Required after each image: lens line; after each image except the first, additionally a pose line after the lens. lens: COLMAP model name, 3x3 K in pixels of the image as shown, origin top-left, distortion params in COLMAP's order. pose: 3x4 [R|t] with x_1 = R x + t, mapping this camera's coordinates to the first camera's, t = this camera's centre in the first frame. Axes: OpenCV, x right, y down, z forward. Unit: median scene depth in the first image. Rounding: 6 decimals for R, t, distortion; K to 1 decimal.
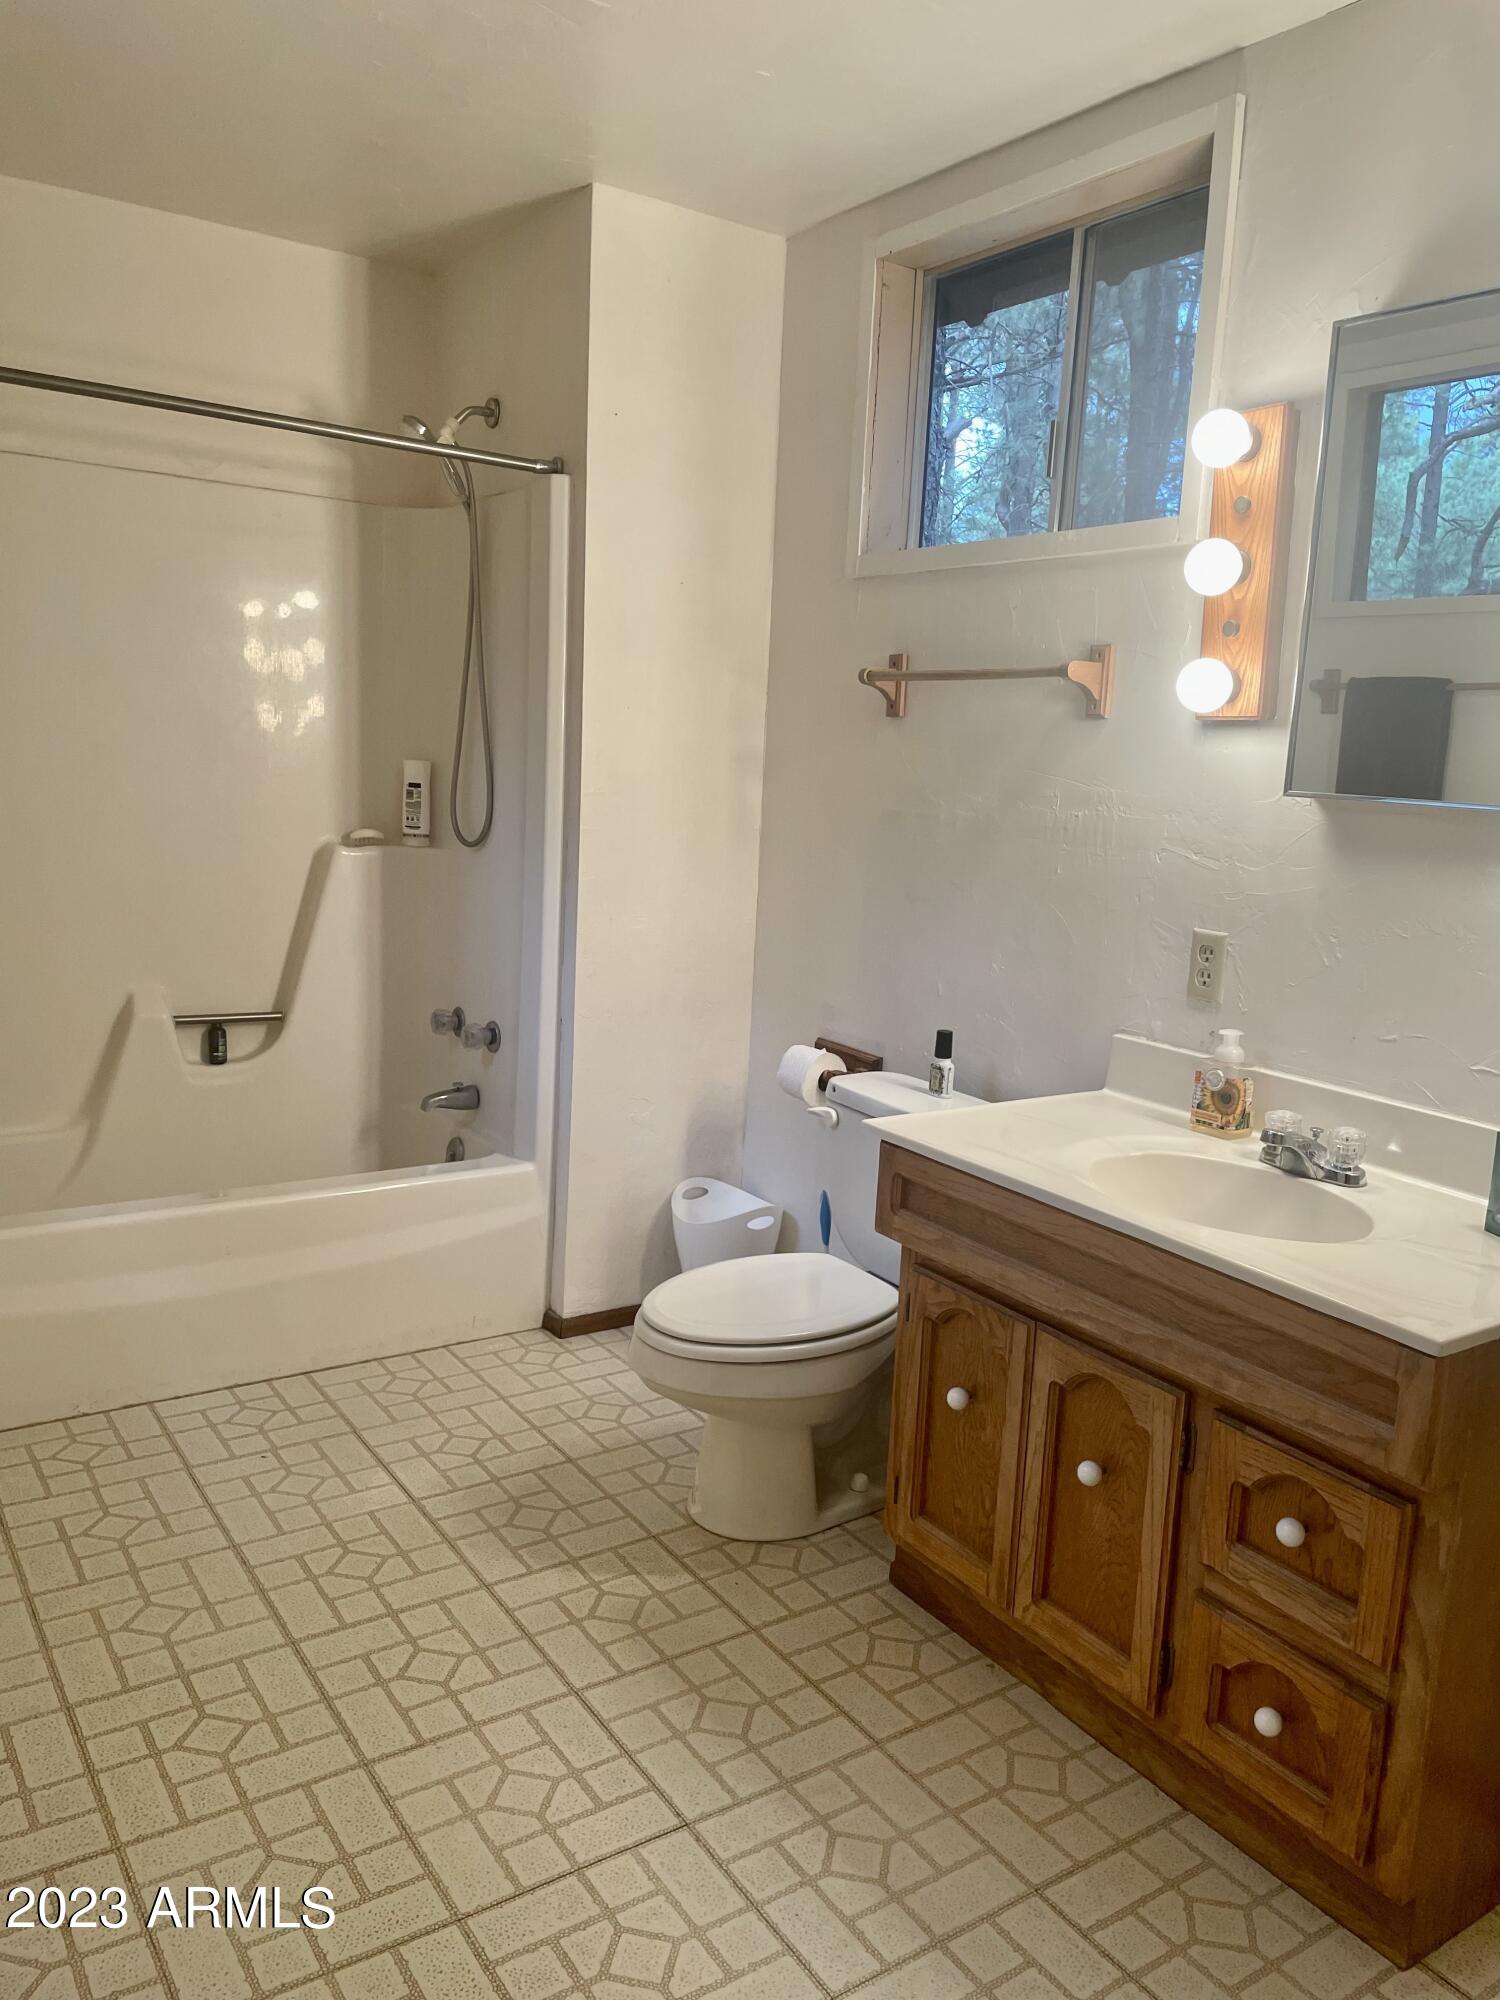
lens RADIAL K [[1506.3, 0, 760.8], [0, 1506.3, 994.5], [0, 0, 1]] dist [0.087675, -0.117186]
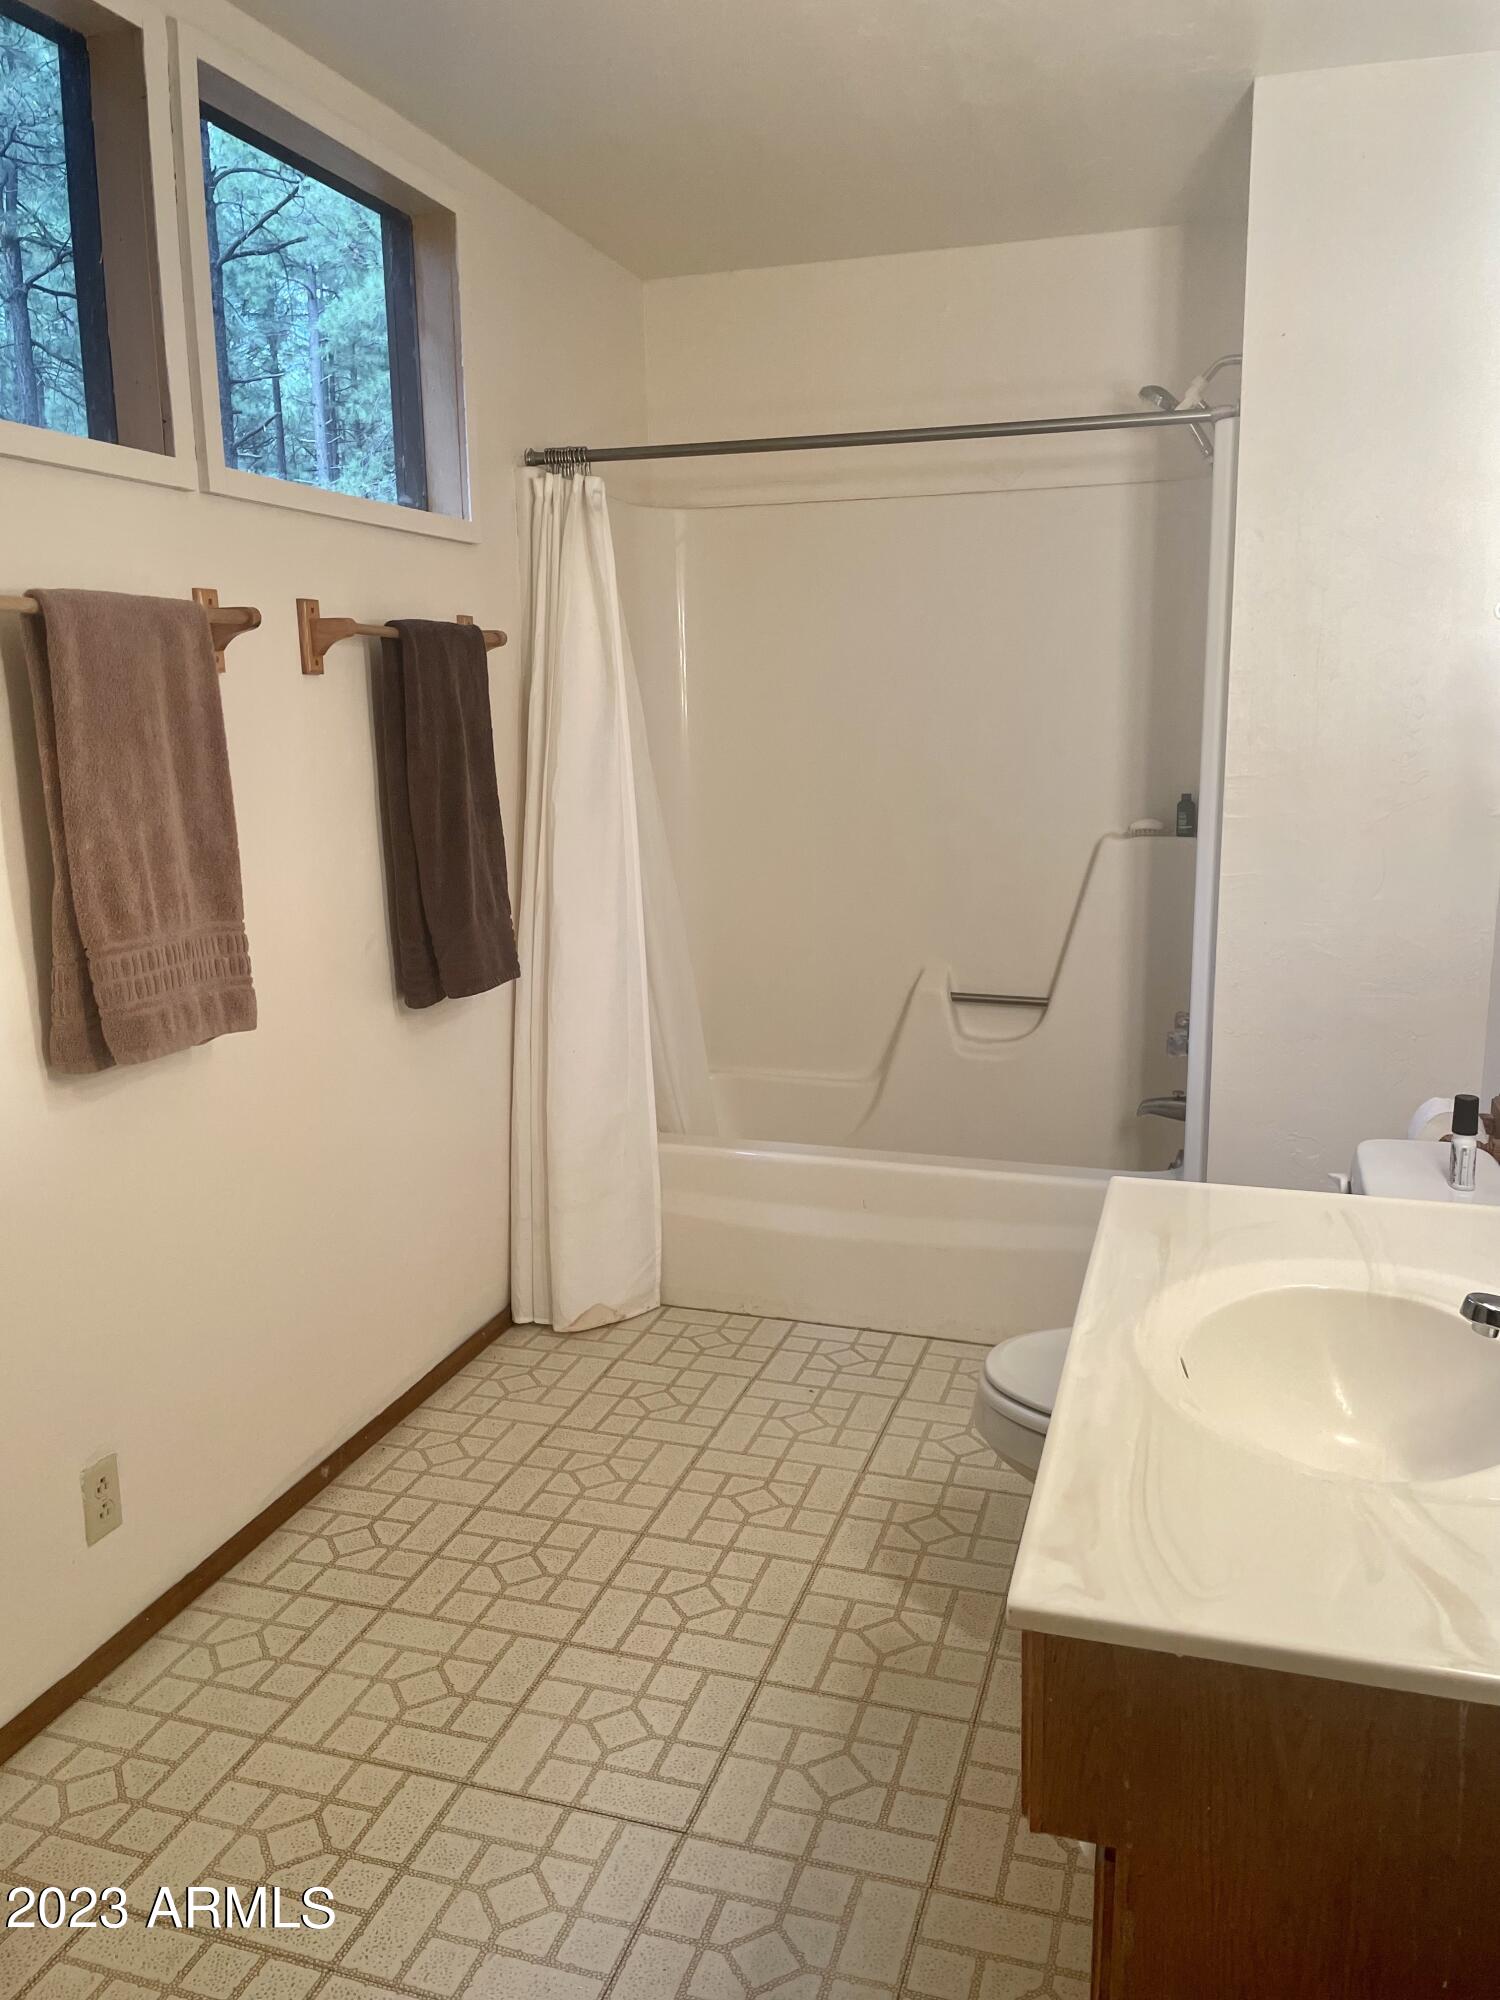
lens RADIAL K [[1527.8, 0, 777.1], [0, 1527.8, 987.4], [0, 0, 1]] dist [0.097640, -0.122843]
pose [[0.620919, 0.089997, -0.778691, 0.438437], [-0.087802, 0.995121, 0.044999, -0.030825], [0.778942, 0.040430, 0.625792, 0.240909]]
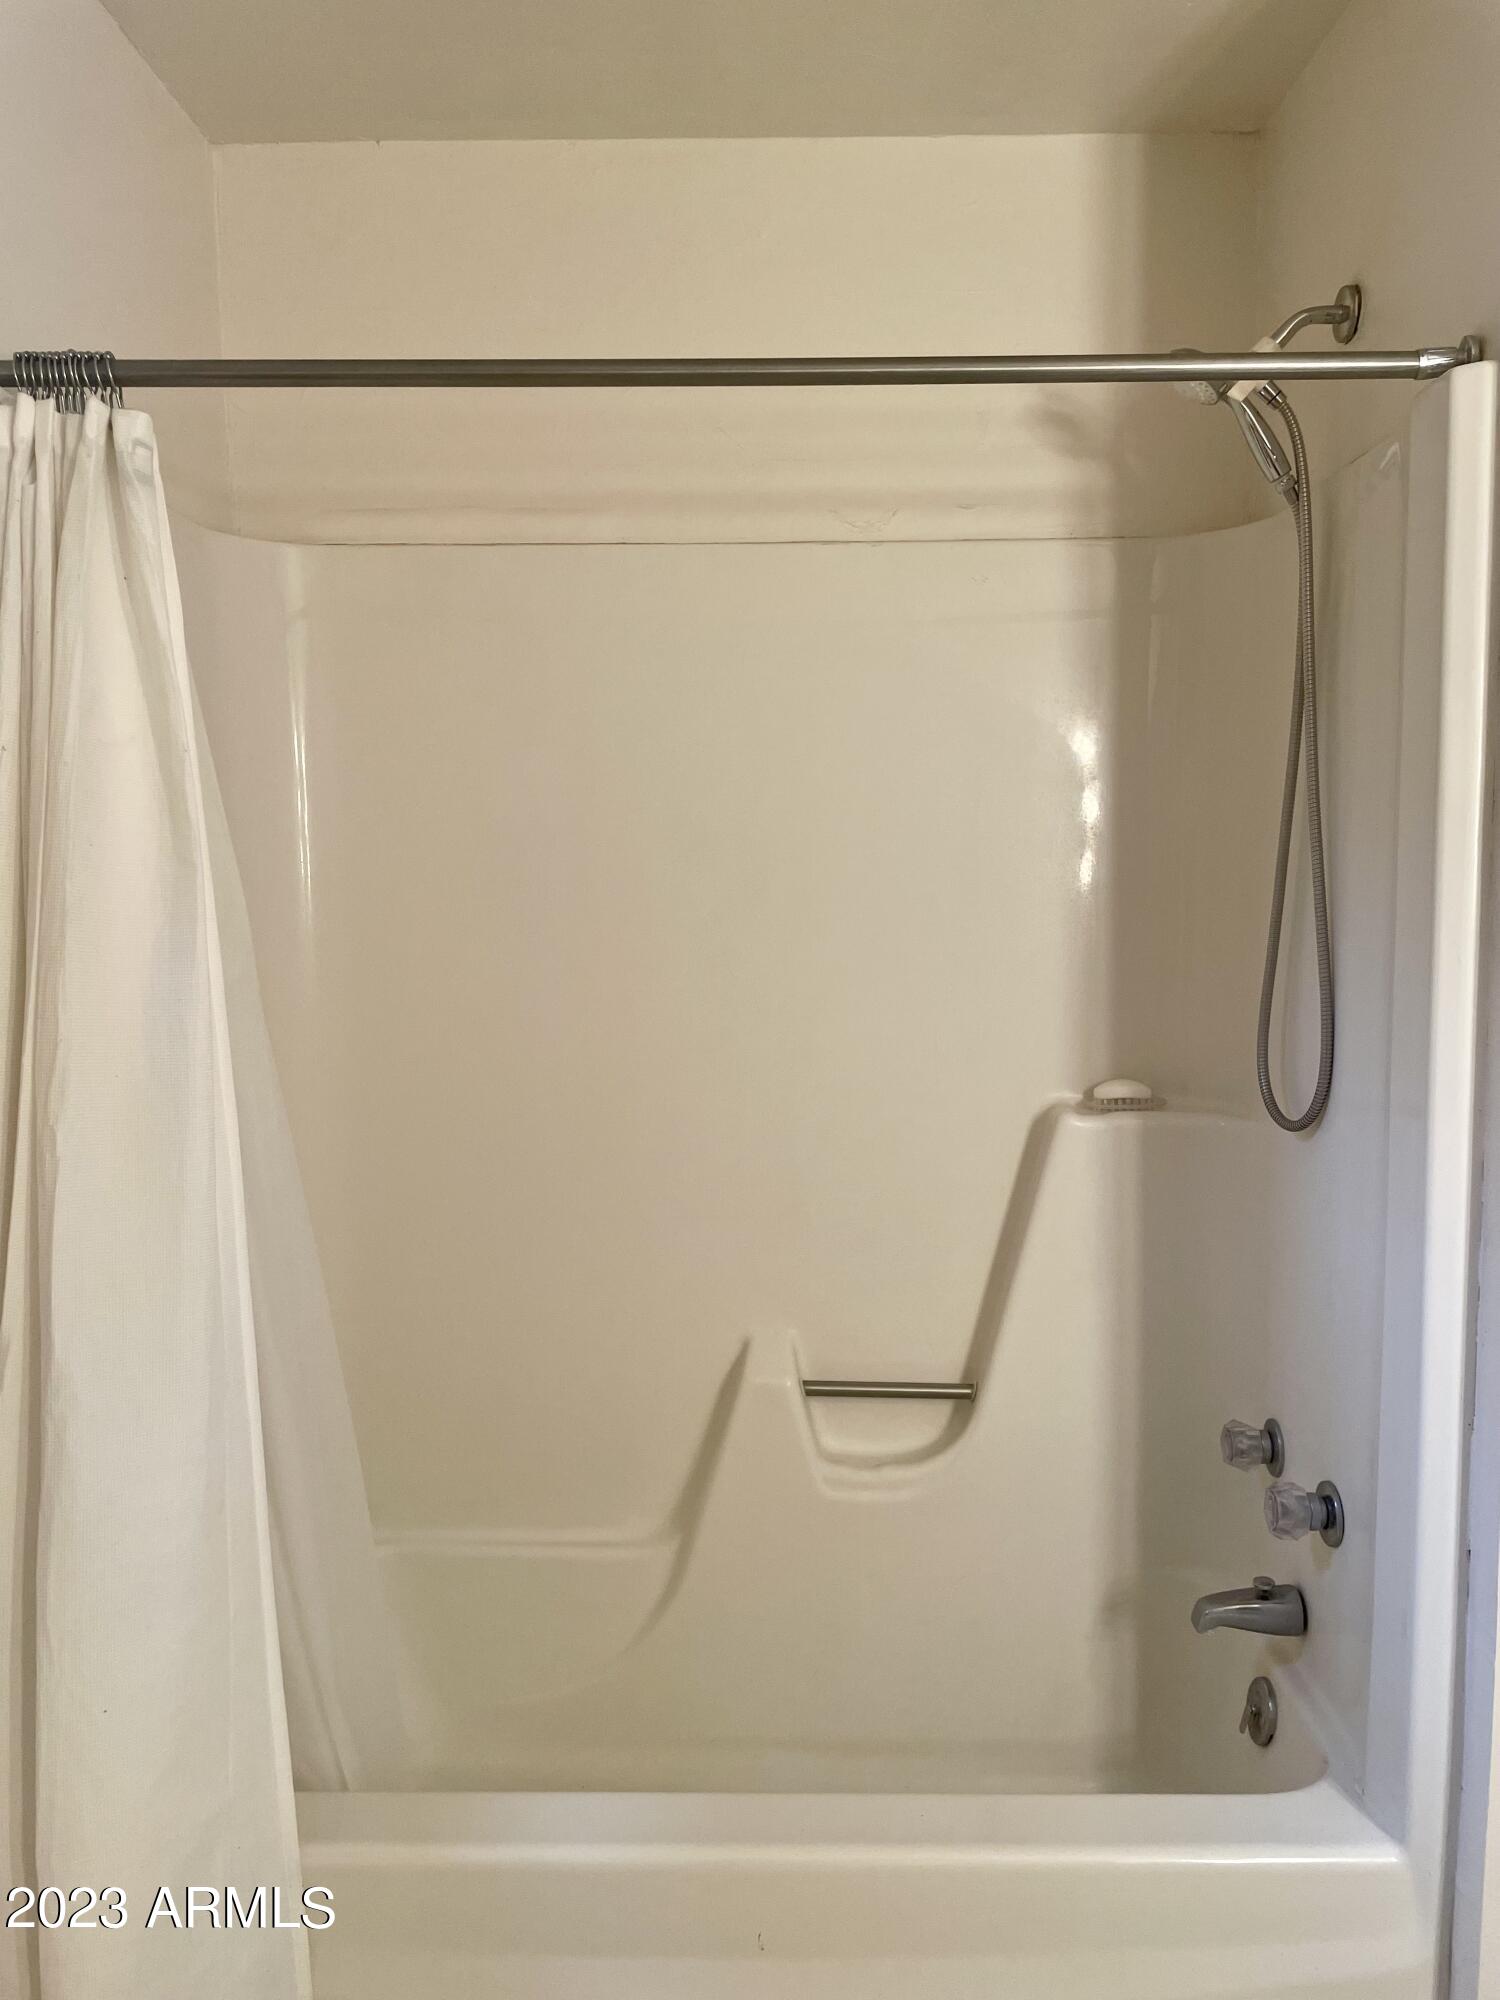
lens RADIAL K [[1506.3, 0, 760.8], [0, 1506.3, 994.5], [0, 0, 1]] dist [0.087675, -0.117186]
pose [[0.820862, -0.005289, -0.571103, -0.046438], [-0.044446, 0.996333, -0.073110, -0.110867], [0.569395, 0.085397, 0.817617, 0.518383]]
